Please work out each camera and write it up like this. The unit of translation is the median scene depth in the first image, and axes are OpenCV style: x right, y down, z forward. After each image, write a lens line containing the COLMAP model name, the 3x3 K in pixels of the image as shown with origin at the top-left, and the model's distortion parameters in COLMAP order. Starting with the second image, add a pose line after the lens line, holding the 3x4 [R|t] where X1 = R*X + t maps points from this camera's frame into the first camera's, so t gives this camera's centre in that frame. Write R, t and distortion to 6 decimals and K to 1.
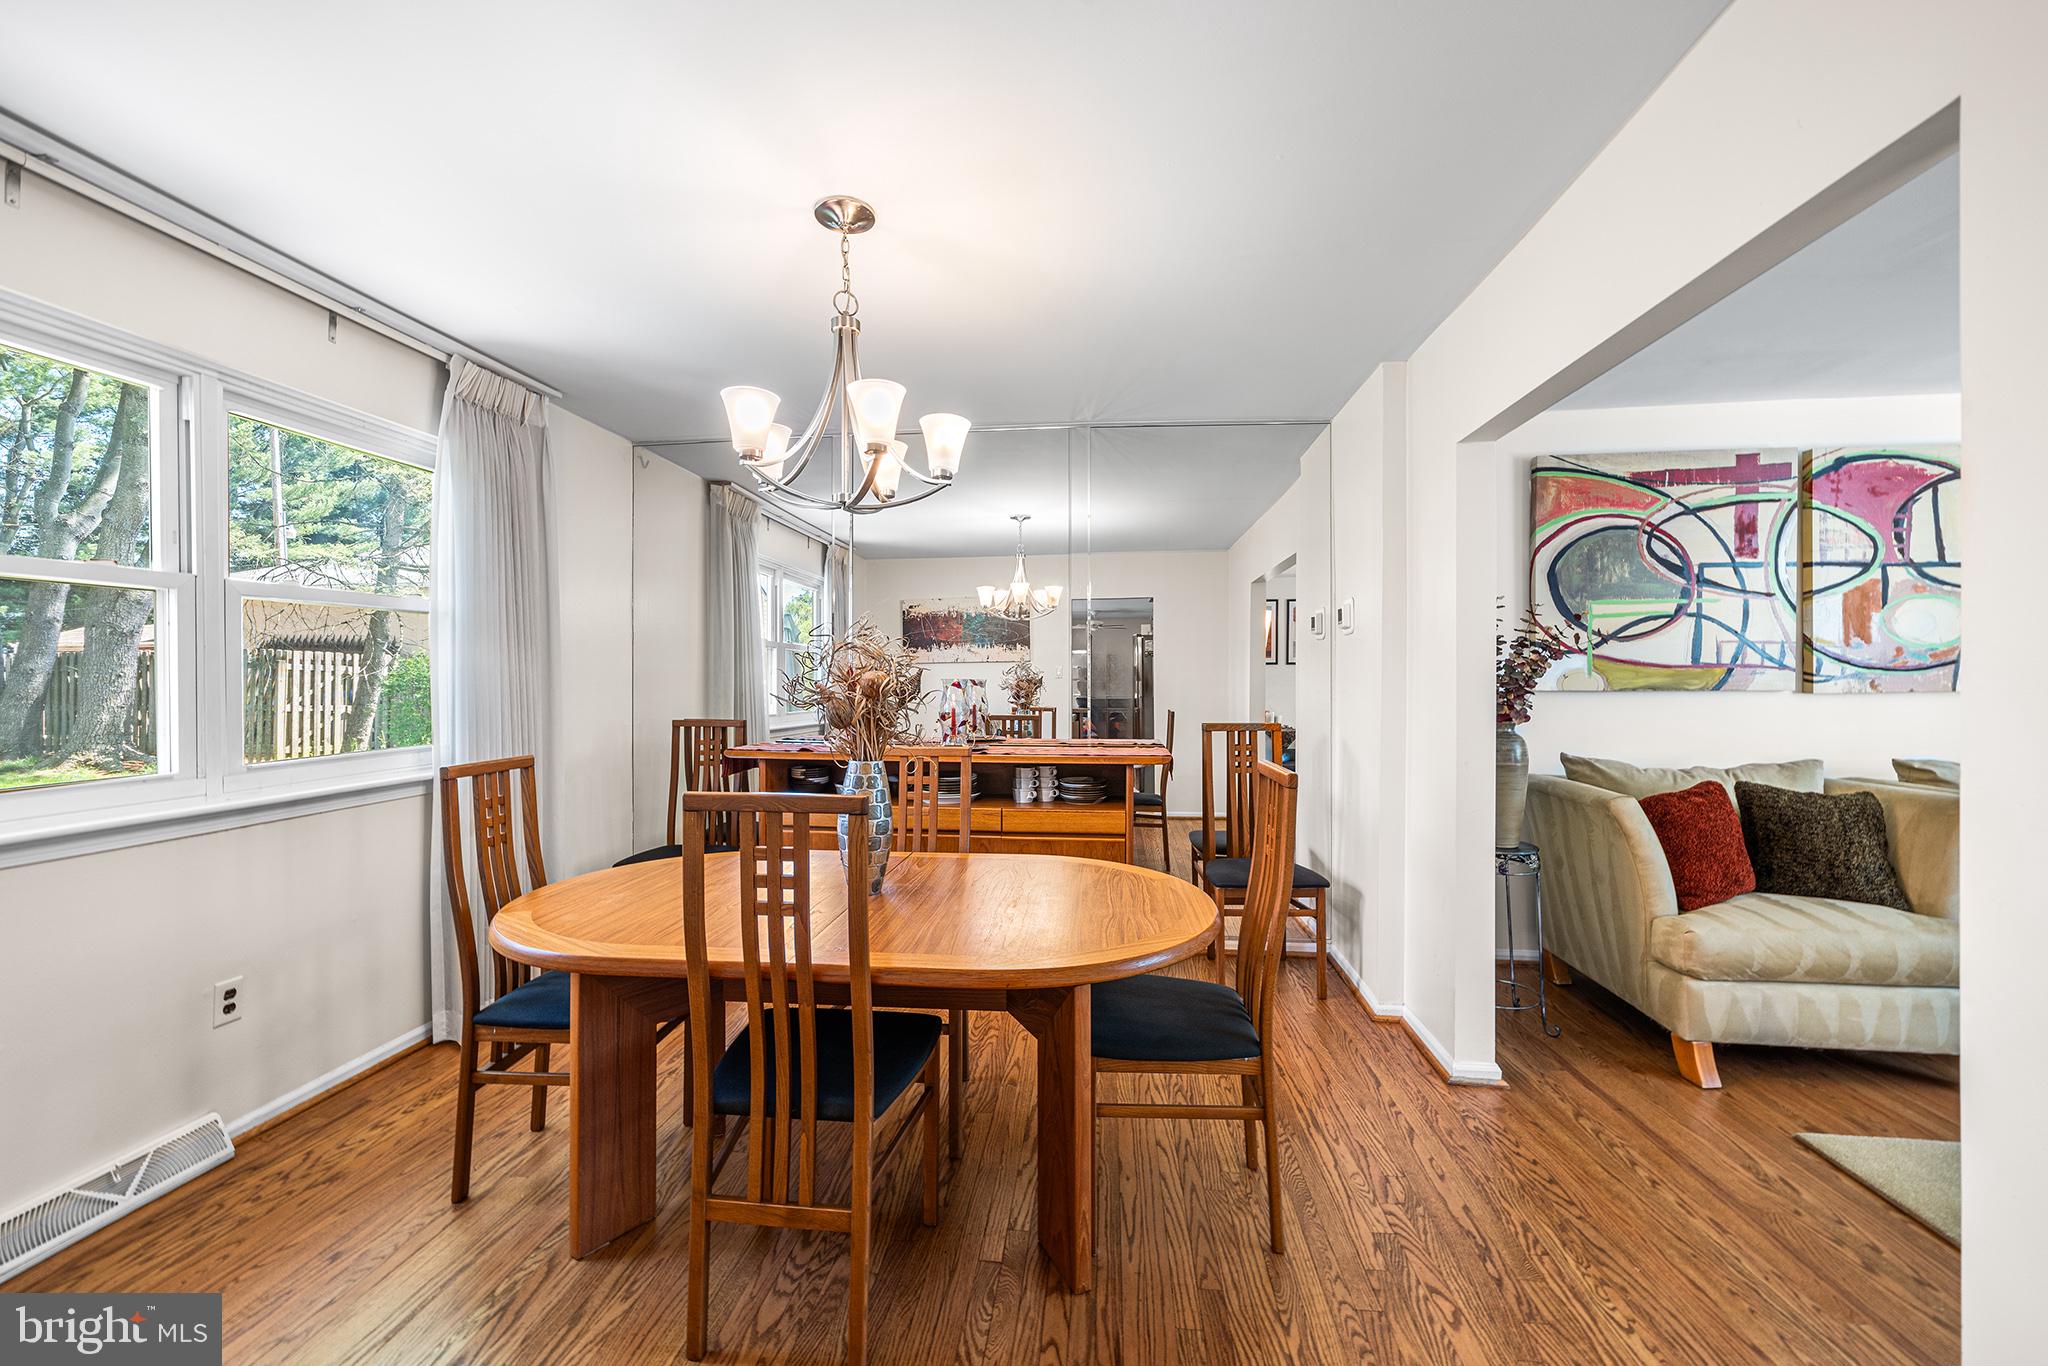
lens RADIAL K [[802.1, 0, 1025.3], [0, 802.1, 686.0], [0, 0, 1]] dist [-0.000915, -0.000098]
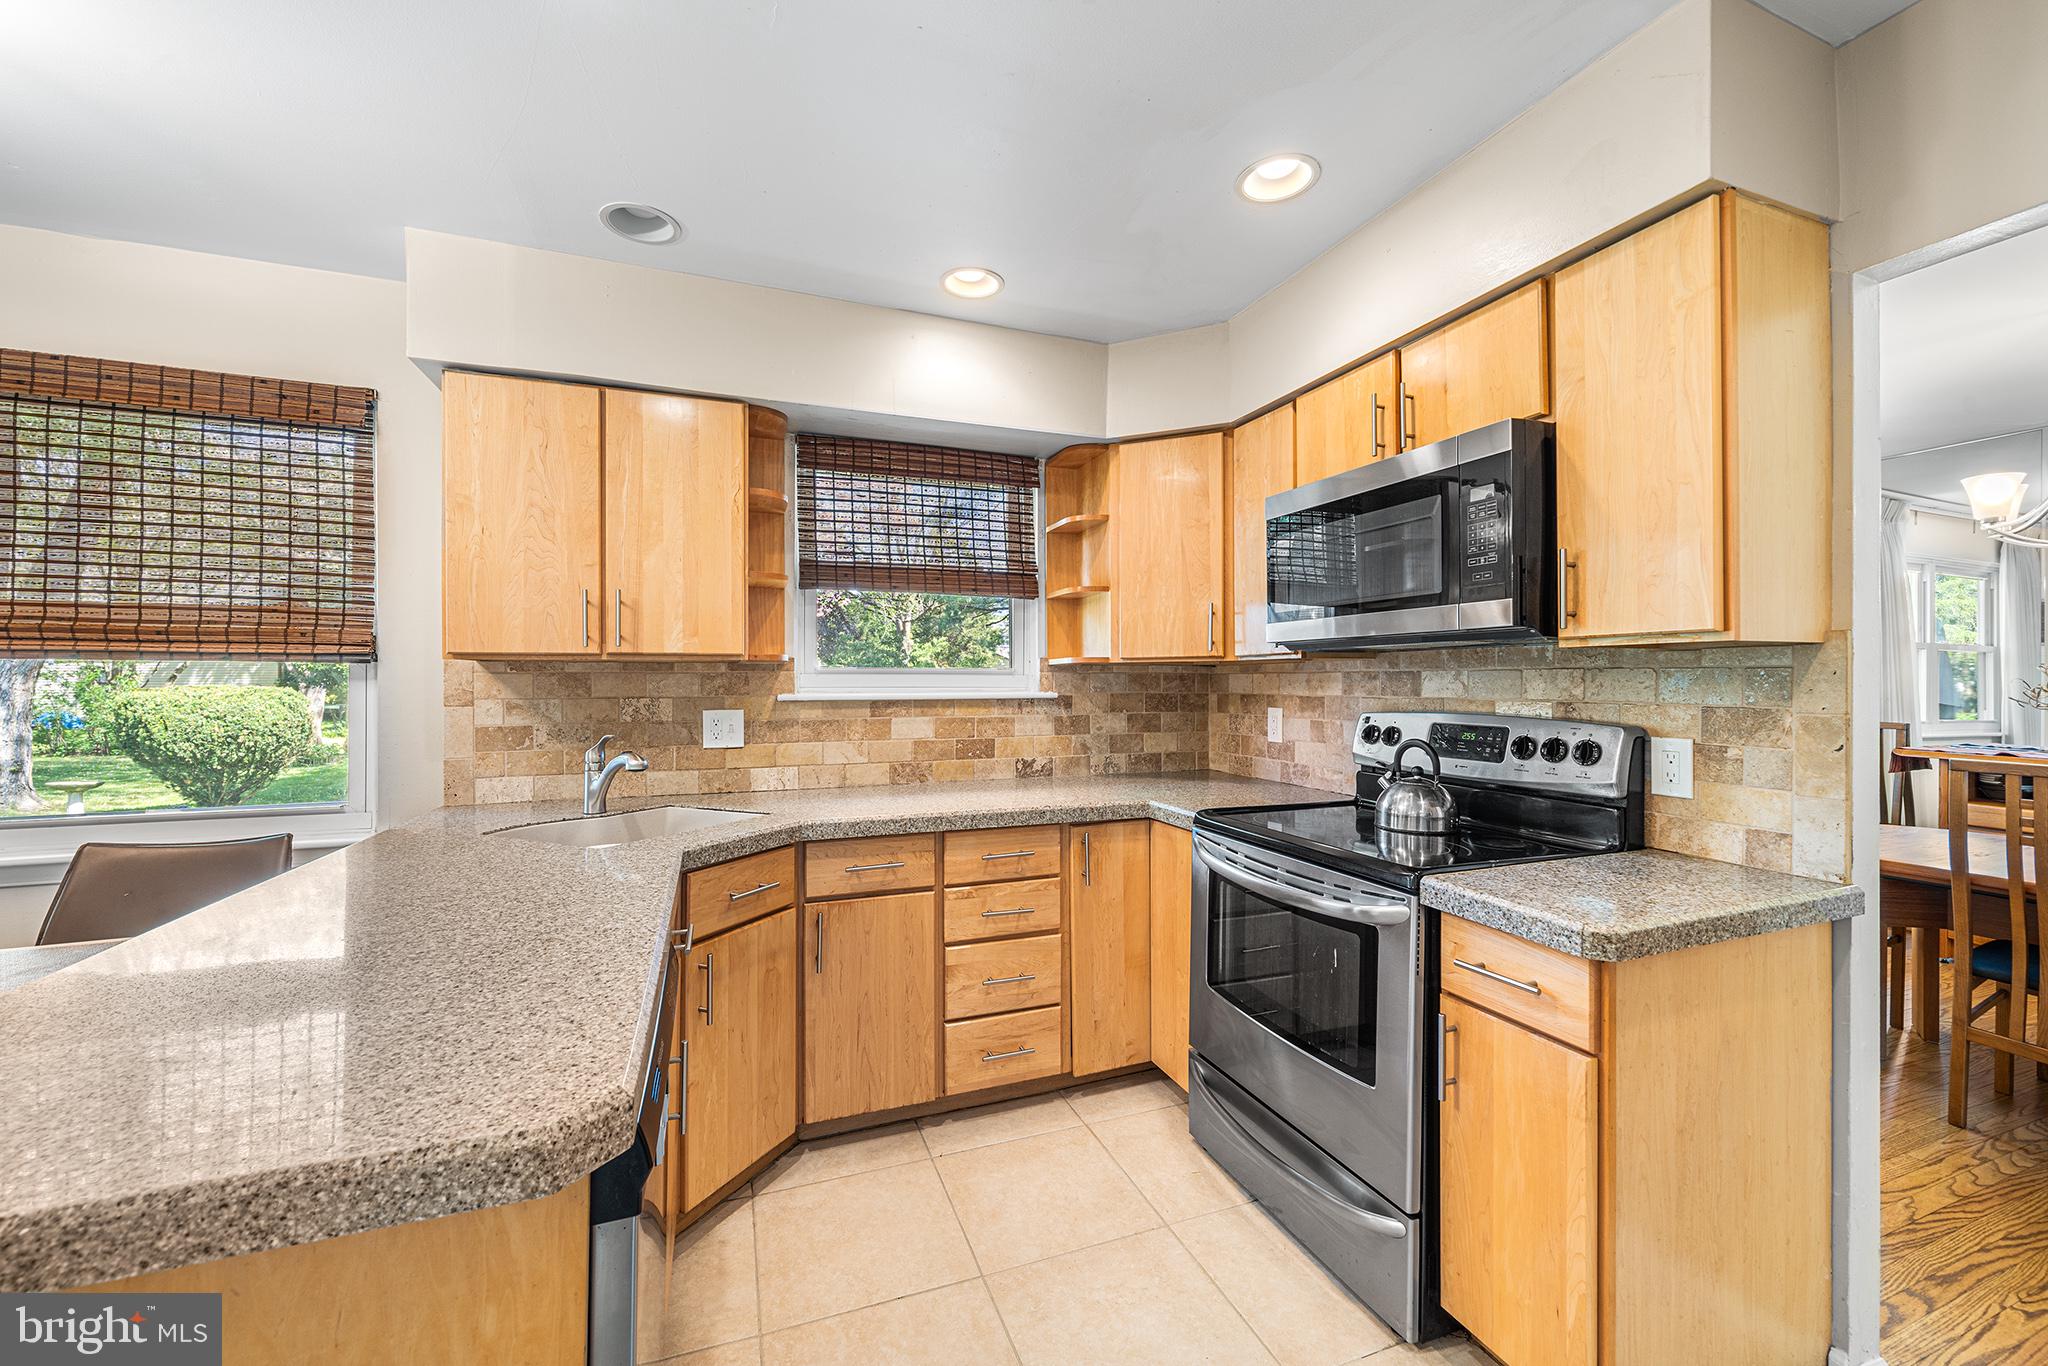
lens RADIAL K [[802.1, 0, 1027.1], [0, 802.1, 678.9], [0, 0, 1]] dist [-0.000915, -0.000098]
pose [[0.457512, 0.004026, -0.889195, 0.057351], [-0.004946, 0.999986, 0.001983, -0.012632], [0.889190, 0.003491, 0.457525, -0.514184]]
